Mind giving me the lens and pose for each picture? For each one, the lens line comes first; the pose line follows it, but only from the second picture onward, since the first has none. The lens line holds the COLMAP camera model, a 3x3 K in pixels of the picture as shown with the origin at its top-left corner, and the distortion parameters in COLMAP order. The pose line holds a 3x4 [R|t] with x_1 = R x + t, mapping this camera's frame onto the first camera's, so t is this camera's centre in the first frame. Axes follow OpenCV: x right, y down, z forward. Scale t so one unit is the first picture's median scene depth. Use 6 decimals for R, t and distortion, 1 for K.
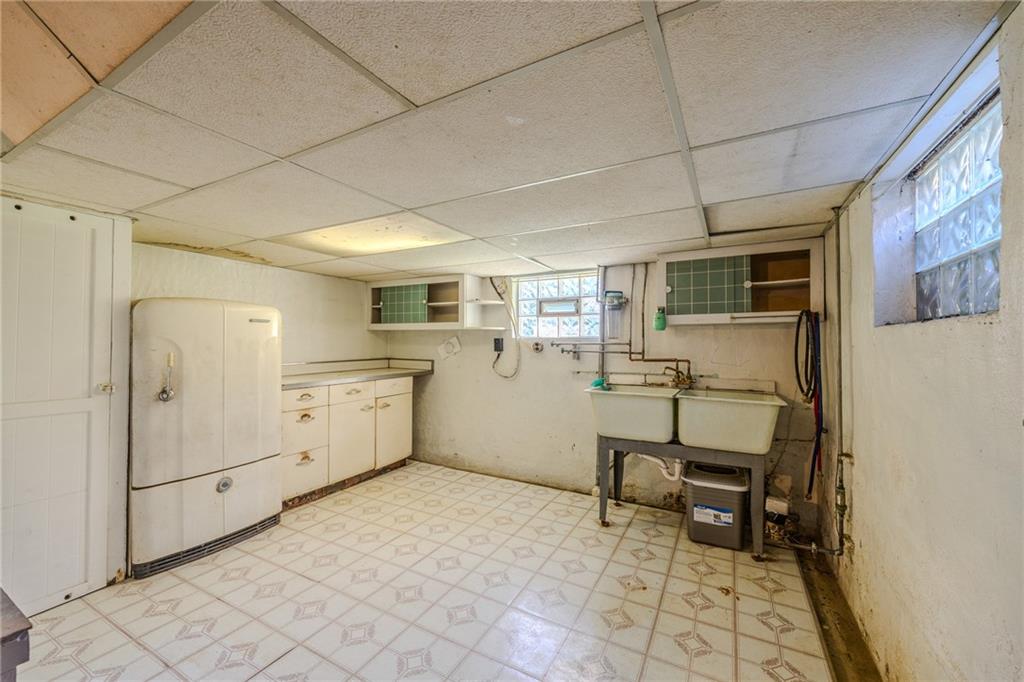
lens RADIAL K [[402.5, 0, 513.6], [0, 402.5, 340.3], [0, 0, 1]] dist [-0.010789, -0.000119]
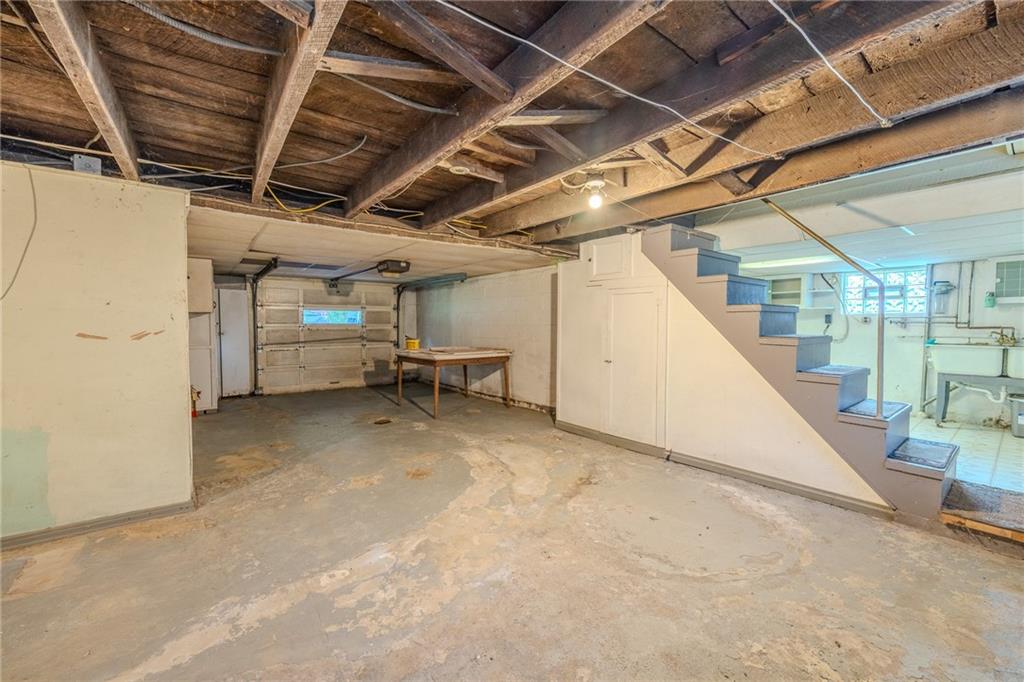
lens RADIAL K [[402.5, 0, 511.8], [0, 402.5, 336.7], [0, 0, 1]] dist [-0.010789, -0.000119]
pose [[0.912792, 0.015826, -0.408118, -0.592499], [-0.000717, 0.999310, 0.037148, 0.027918], [0.408424, -0.033616, 0.912173, -0.982489]]
